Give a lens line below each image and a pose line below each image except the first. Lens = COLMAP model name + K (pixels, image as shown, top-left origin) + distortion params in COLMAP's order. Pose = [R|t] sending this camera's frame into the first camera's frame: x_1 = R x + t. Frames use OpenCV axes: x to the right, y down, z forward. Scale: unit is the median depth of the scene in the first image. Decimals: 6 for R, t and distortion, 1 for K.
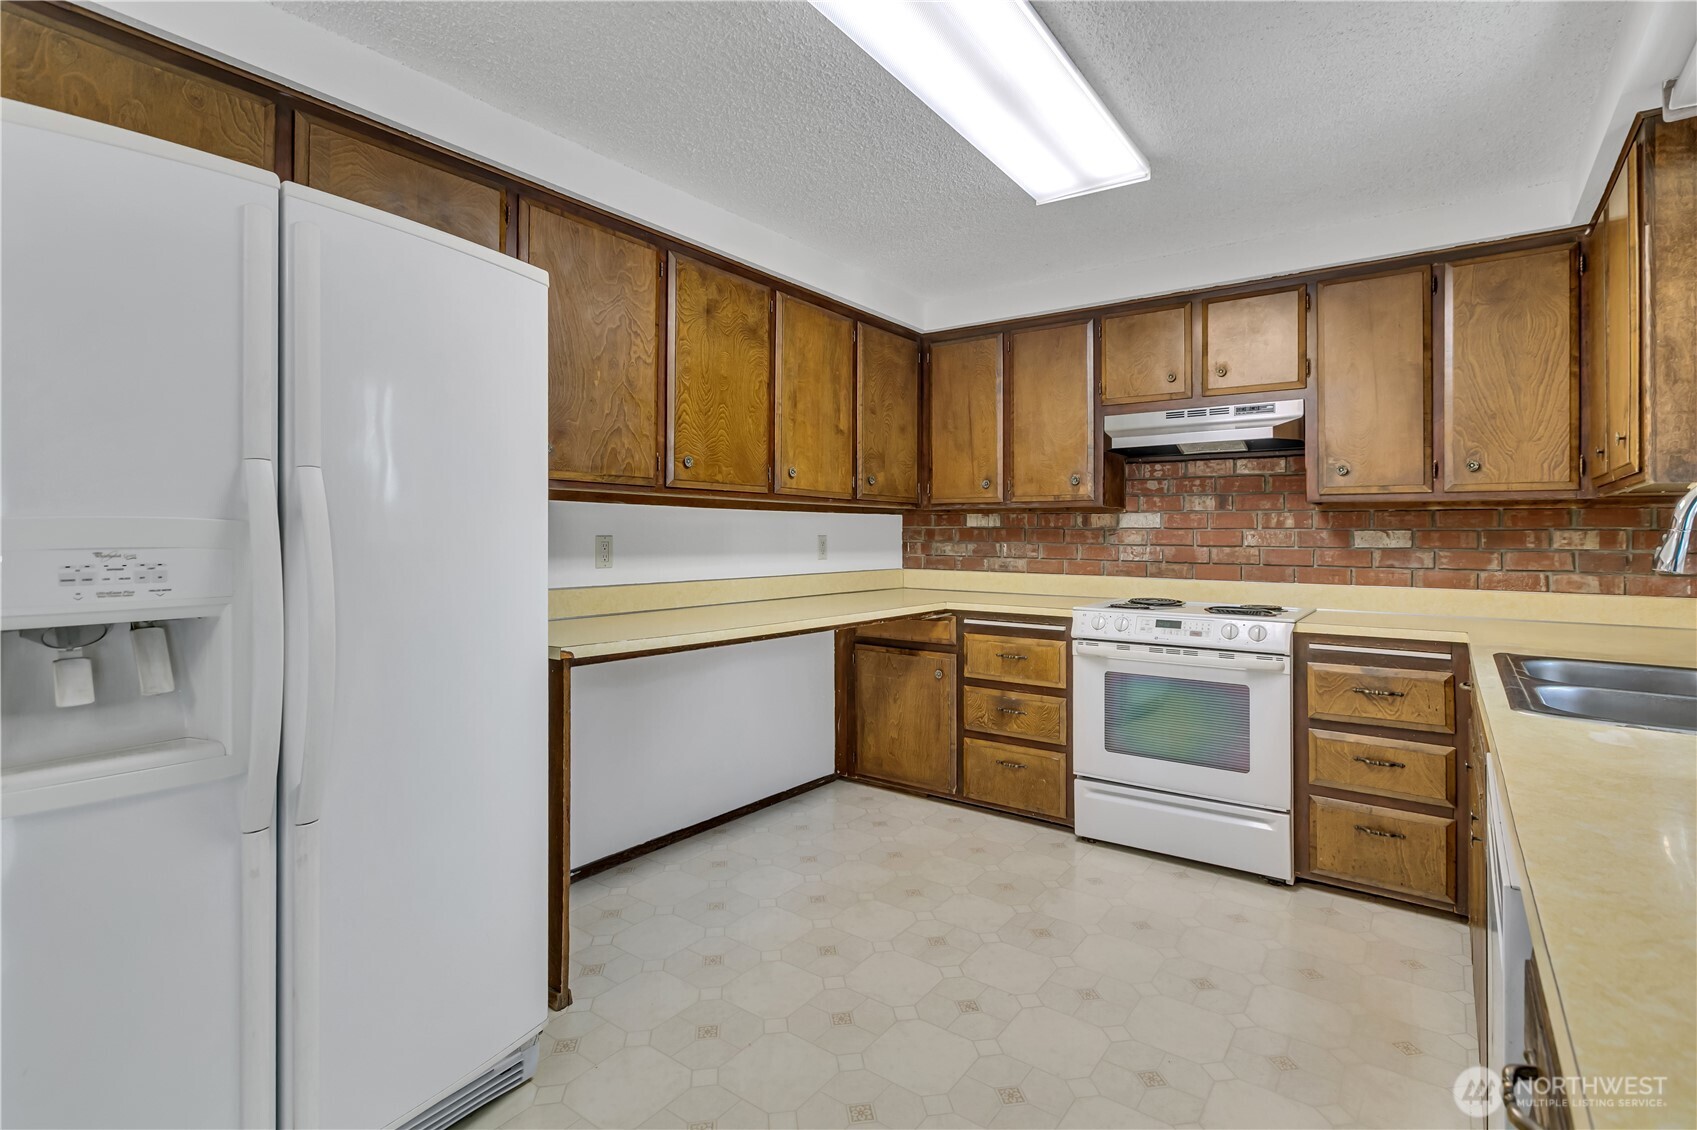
lens RADIAL K [[790.7, 0, 879.4], [0, 790.7, 522.9], [0, 0, 1]] dist [0.003840, -0.001651]
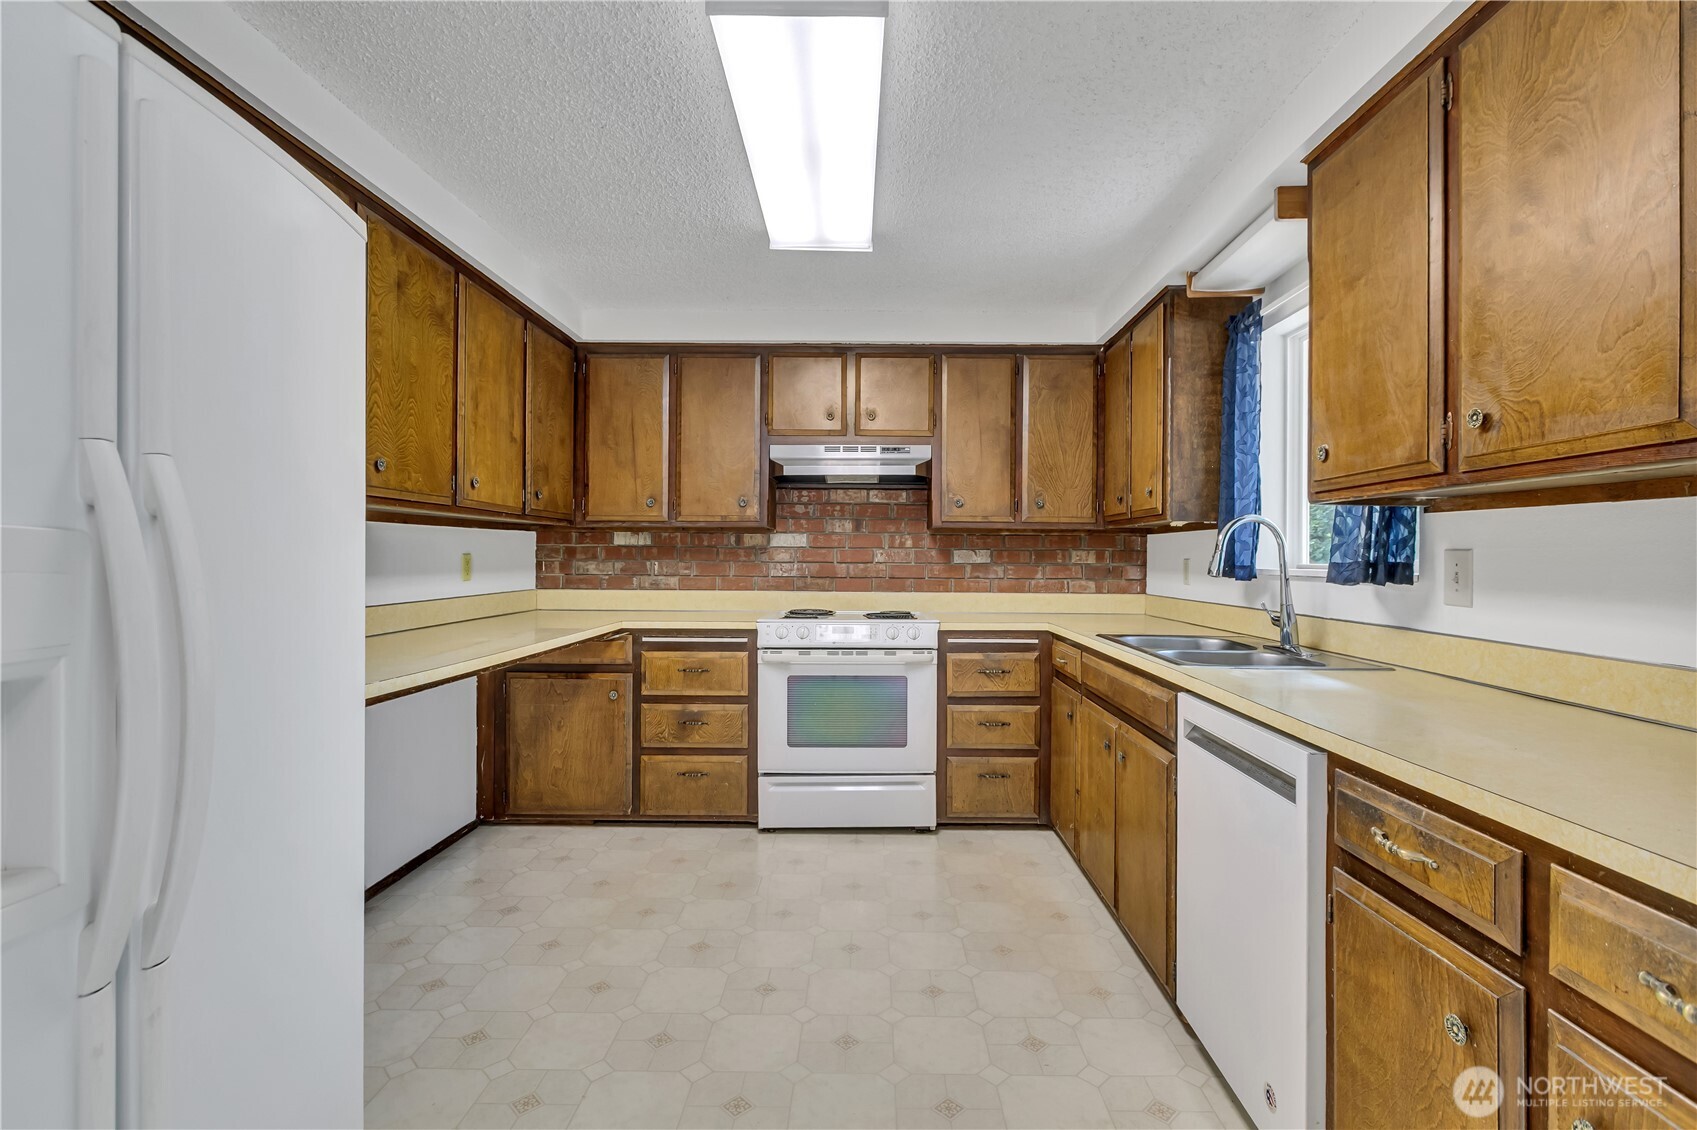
lens RADIAL K [[790.7, 0, 858.5], [0, 790.7, 549.7], [0, 0, 1]] dist [0.003840, -0.001651]
pose [[0.822734, 0.003448, 0.568416, -0.272119], [-0.010171, 0.999911, 0.008657, -0.000497], [-0.568336, -0.012903, 0.822696, 0.031143]]
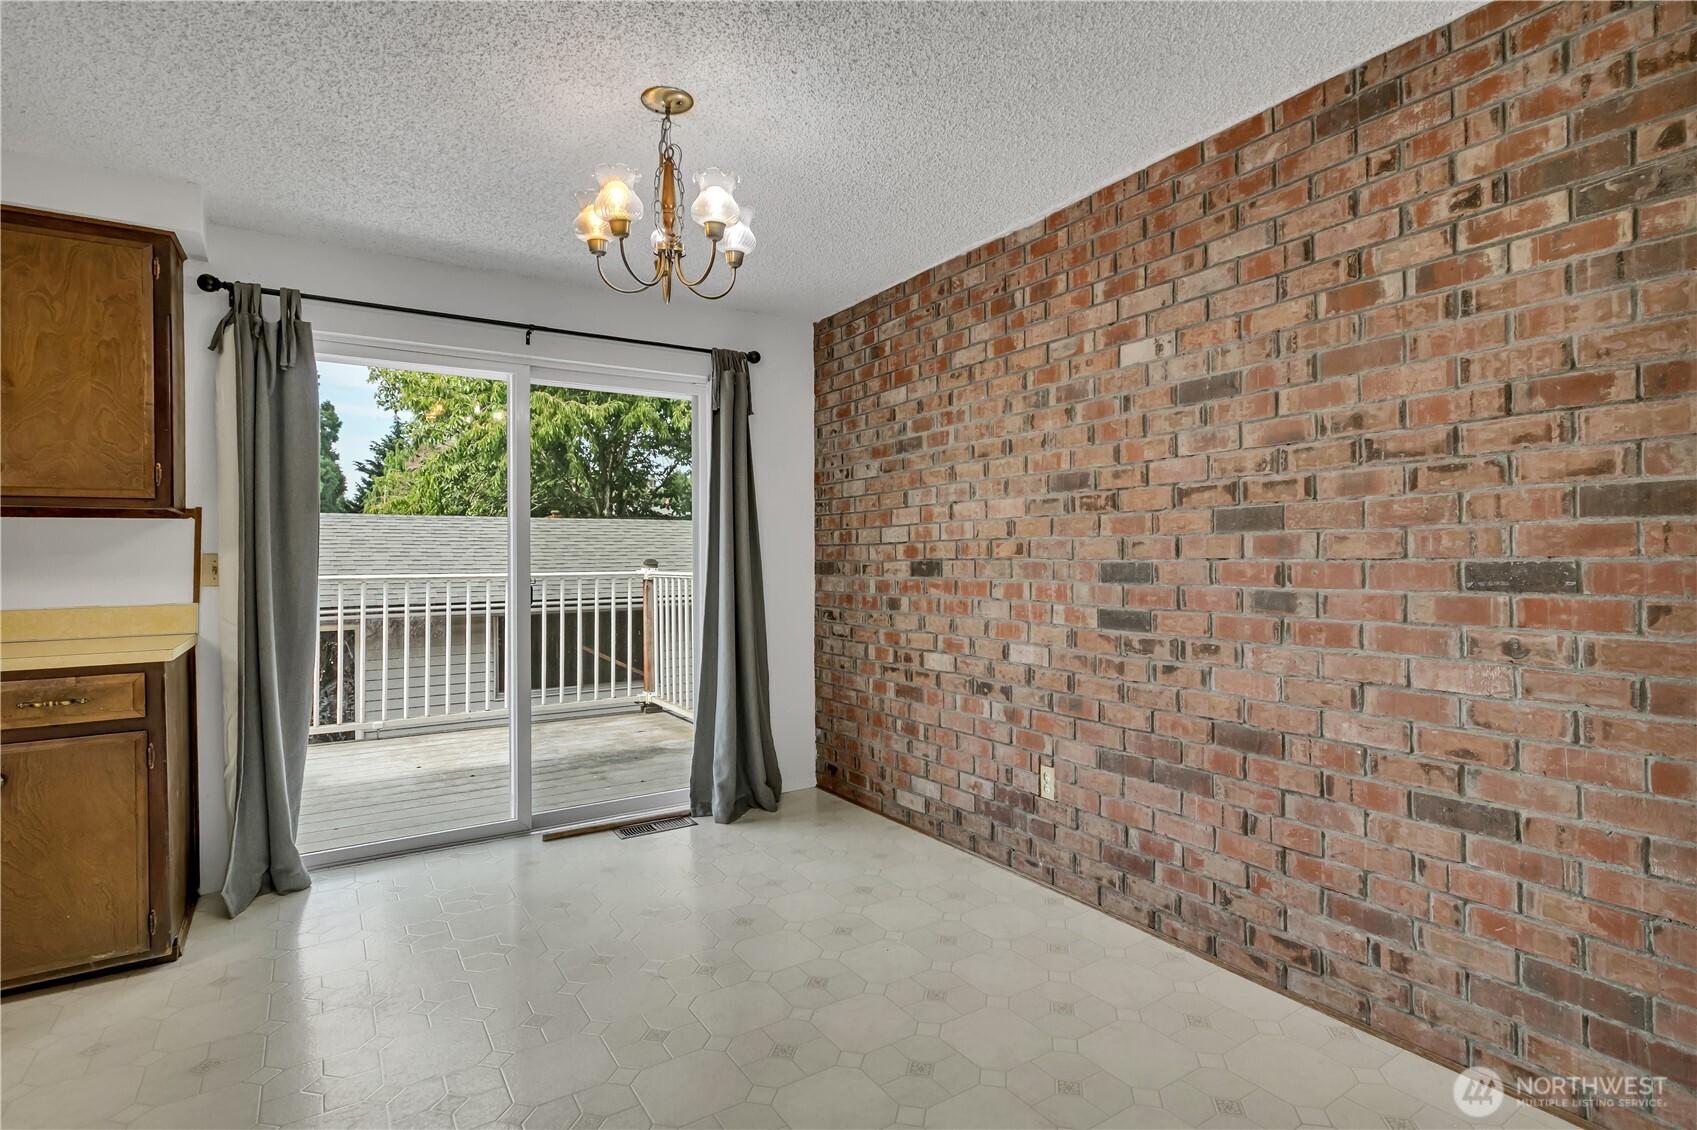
lens RADIAL K [[830.1, 0, 836.5], [0, 830.1, 541.8], [0, 0, 1]] dist [-0.000930, 0.001634]
pose [[-0.924713, 0.009262, 0.380553, -0.846948], [-0.001863, 0.999582, -0.028855, 0.015442], [-0.380661, -0.027392, -0.924309, 0.496056]]
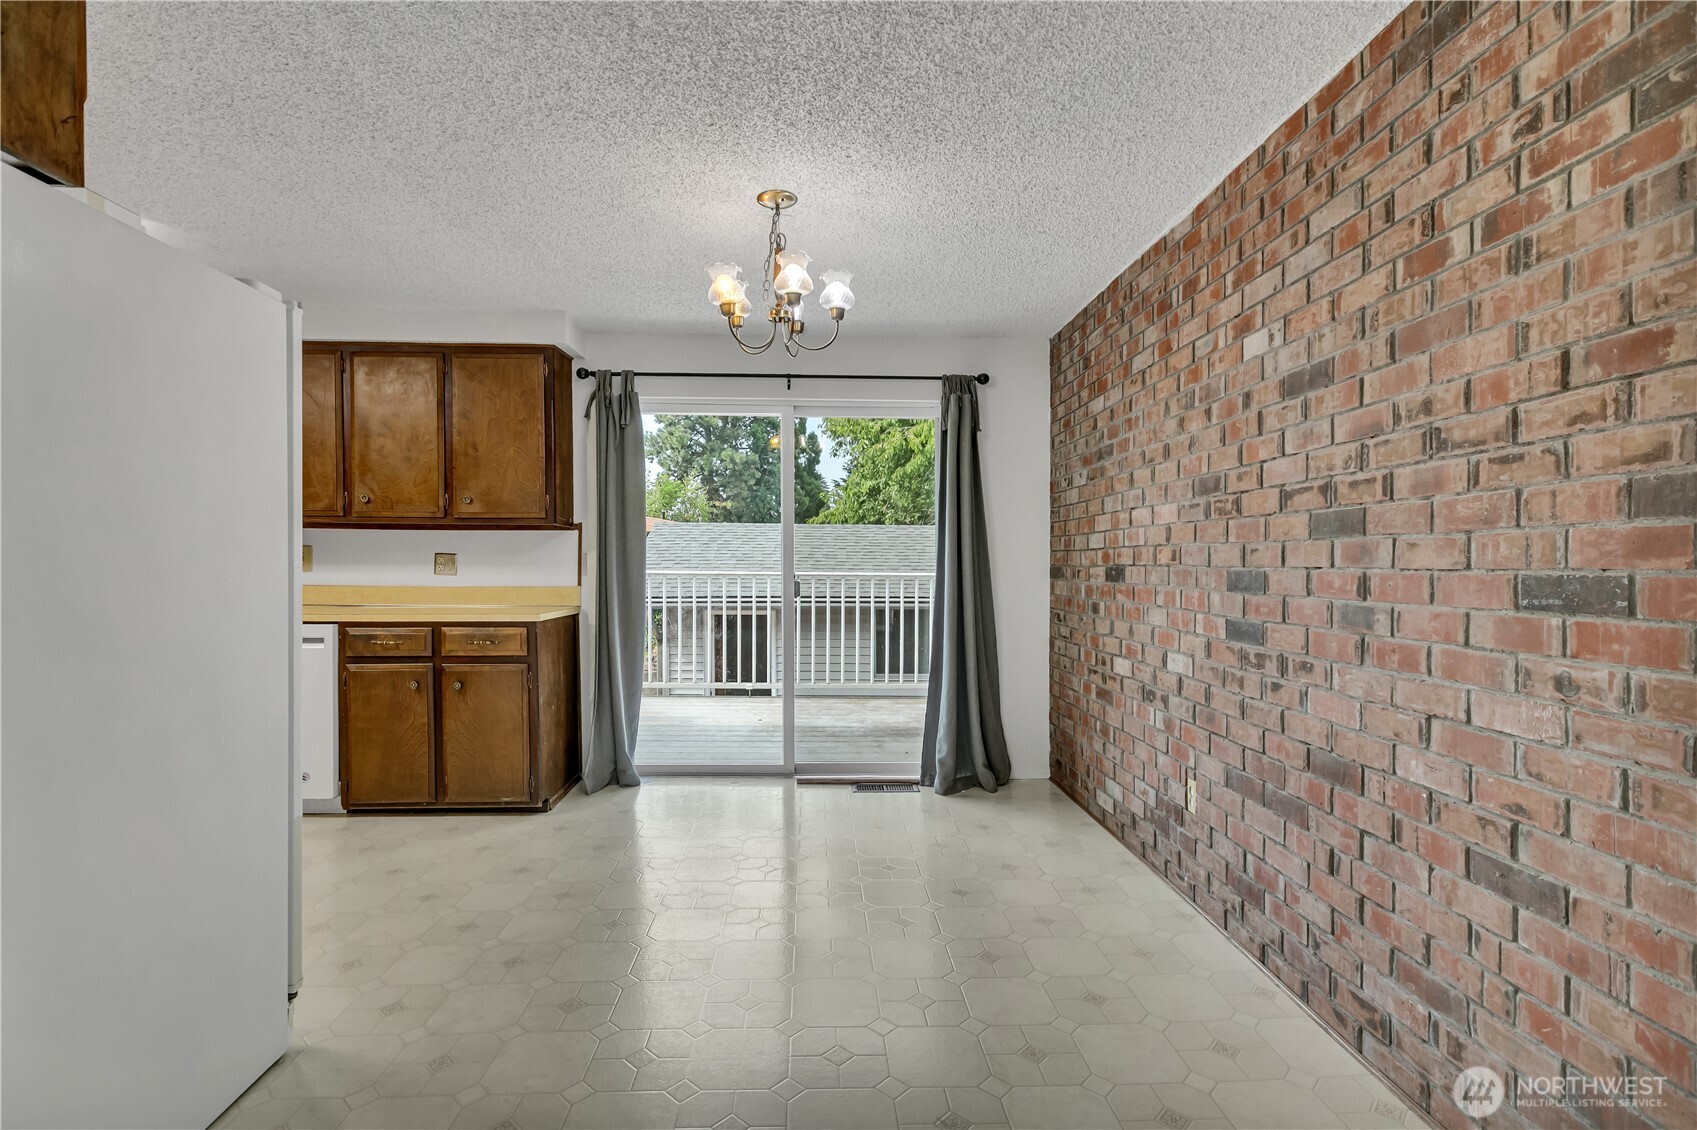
lens RADIAL K [[790.7, 0, 837.0], [0, 790.7, 562.8], [0, 0, 1]] dist [0.003840, -0.001651]
pose [[-0.604557, -0.009340, 0.796507, -1.167099], [-0.019963, 0.999795, -0.003428, 0.014518], [-0.796311, -0.017973, -0.604620, 0.368180]]
